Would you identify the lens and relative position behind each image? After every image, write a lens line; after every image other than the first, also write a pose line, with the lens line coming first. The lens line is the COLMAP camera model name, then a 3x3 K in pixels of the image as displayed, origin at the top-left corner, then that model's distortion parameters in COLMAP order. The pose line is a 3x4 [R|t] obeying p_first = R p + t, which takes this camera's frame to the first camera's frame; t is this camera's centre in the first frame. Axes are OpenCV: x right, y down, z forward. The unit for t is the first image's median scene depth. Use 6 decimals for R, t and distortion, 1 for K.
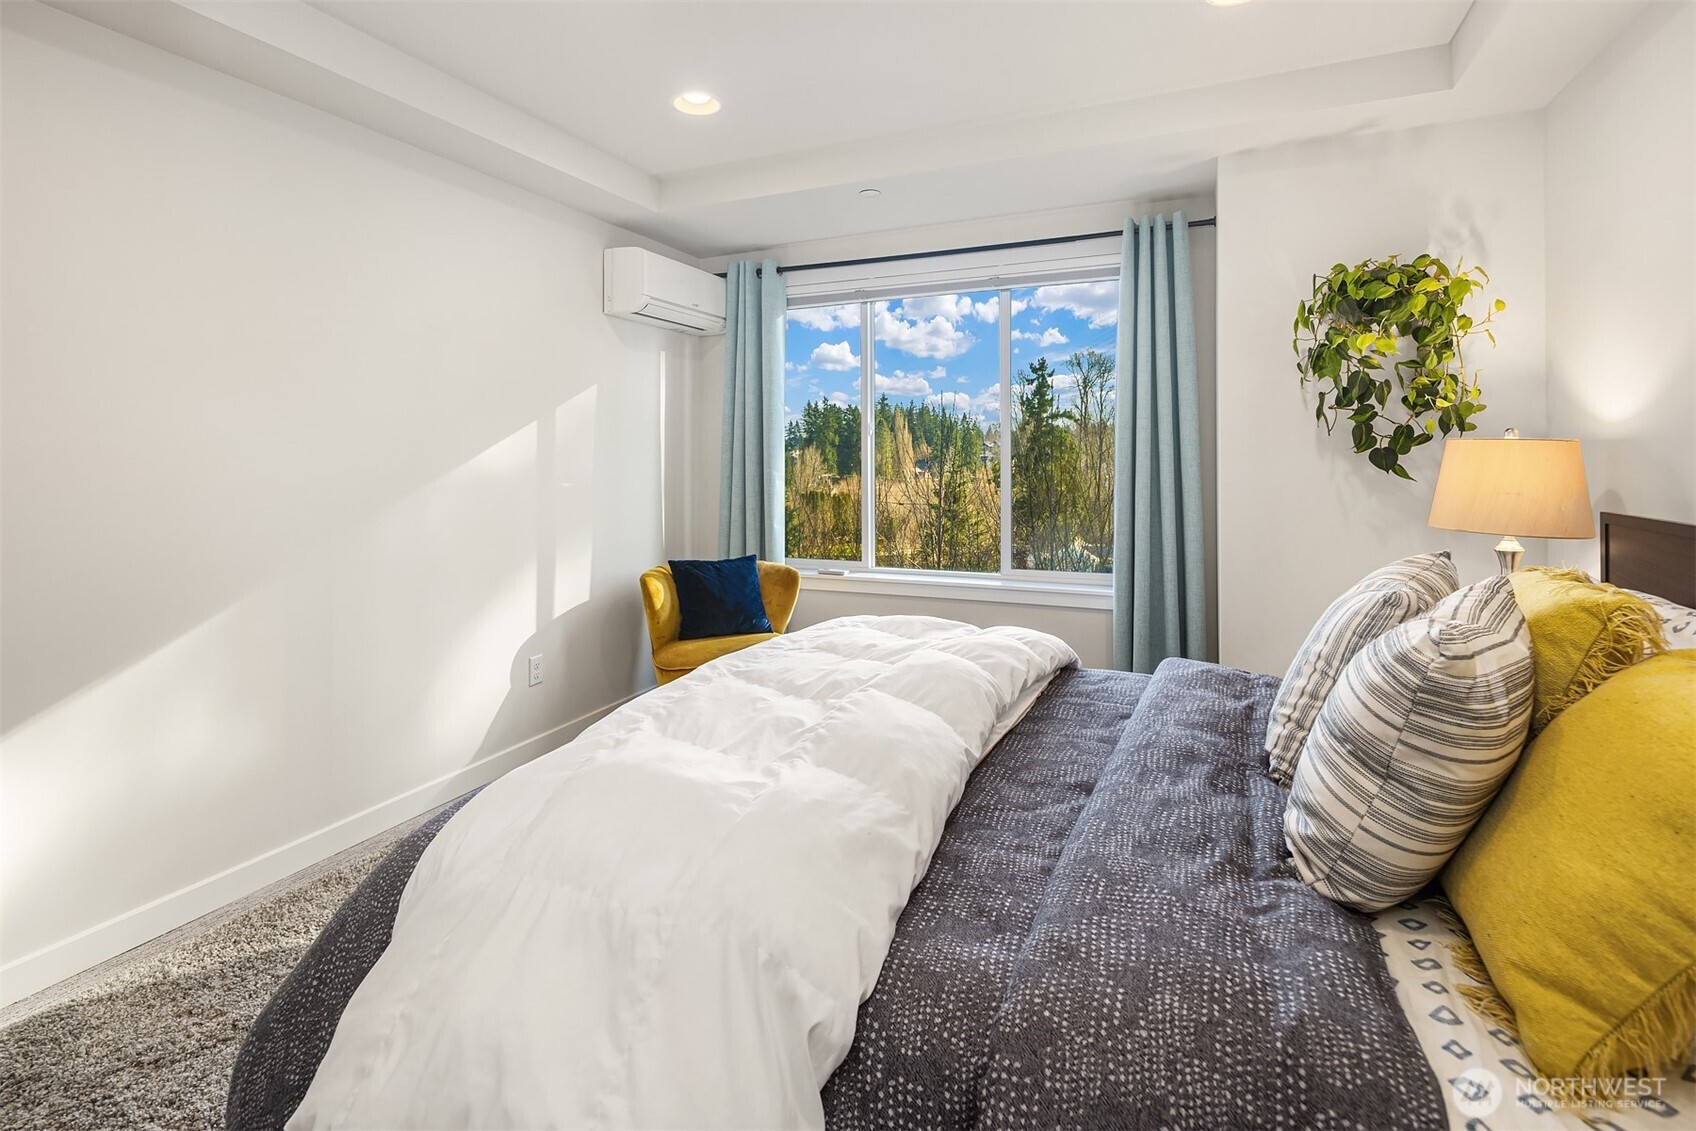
lens RADIAL K [[831.8, 0, 844.1], [0, 831.8, 414.3], [0, 0, 1]] dist [0.001975, -0.000228]
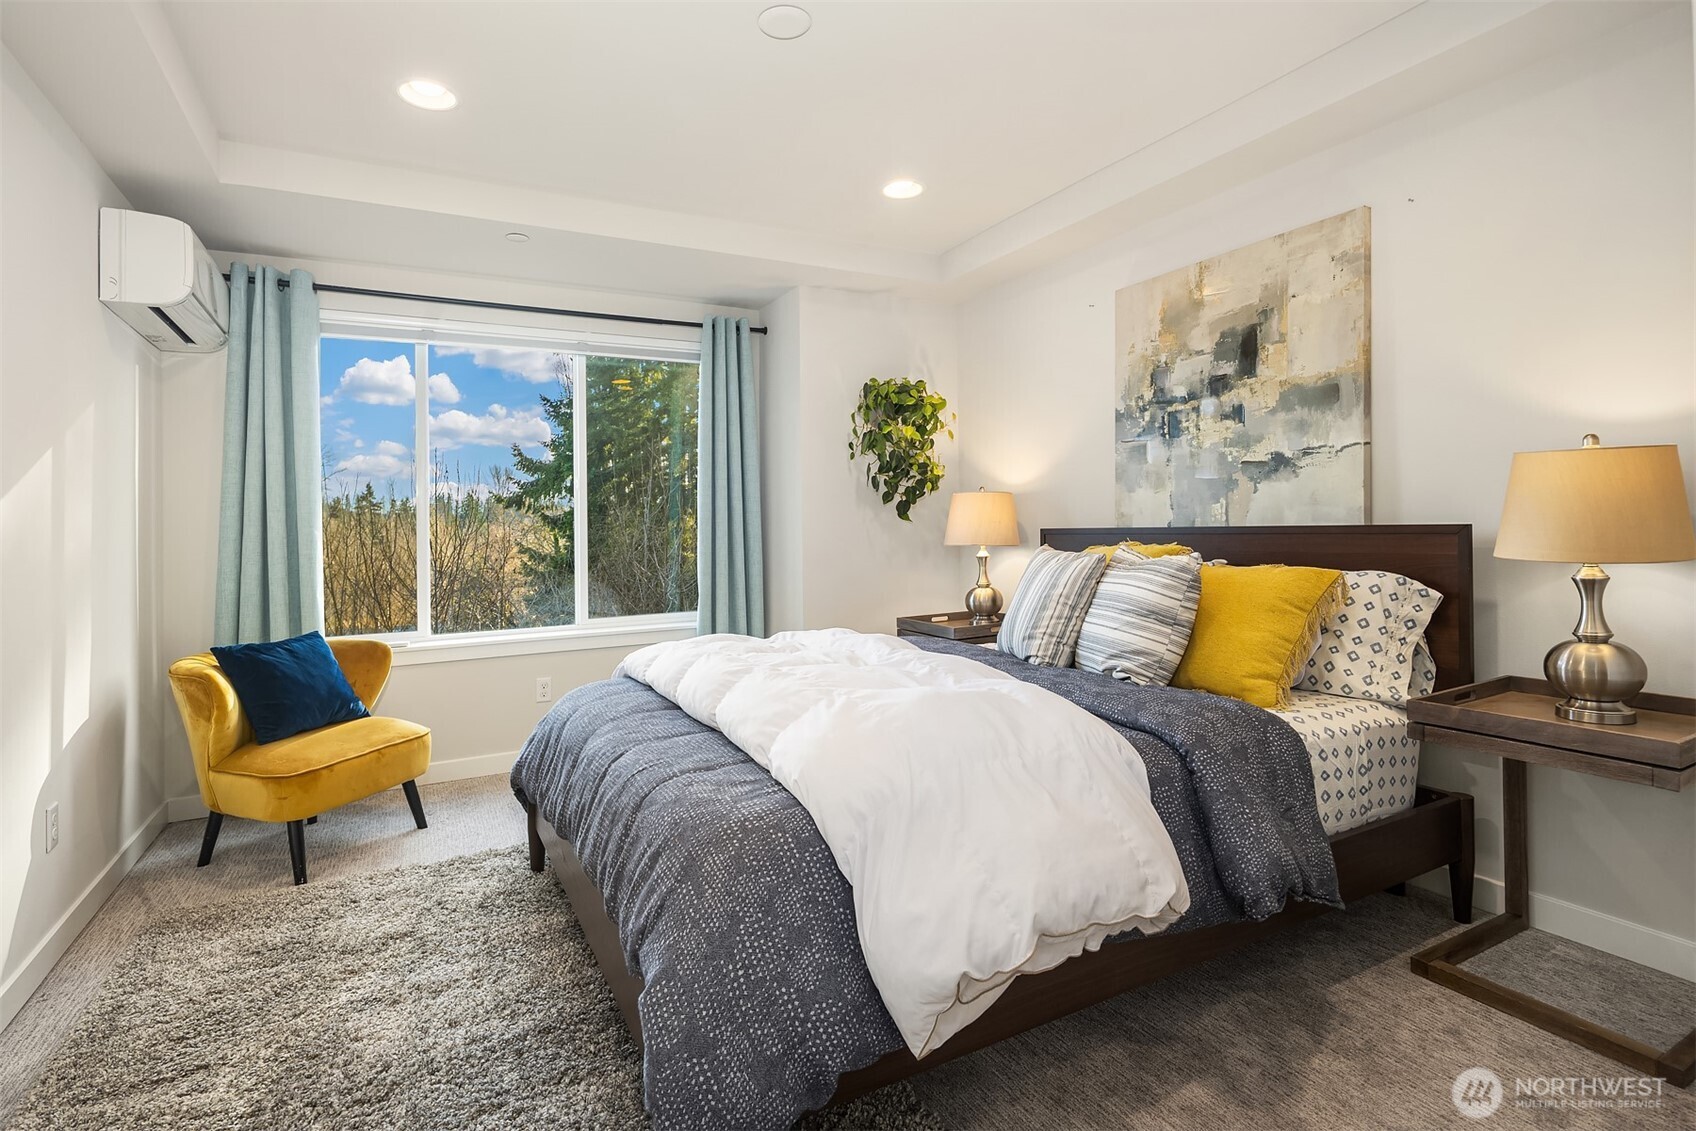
lens RADIAL K [[819.7, 0, 839.3], [0, 819.7, 515.9], [0, 0, 1]] dist [0.001020, -0.000187]
pose [[0.615627, 0.003229, 0.788031, -0.497688], [-0.017841, 0.999792, 0.009840, 0.043880], [-0.787836, -0.020117, 0.615556, 0.113578]]
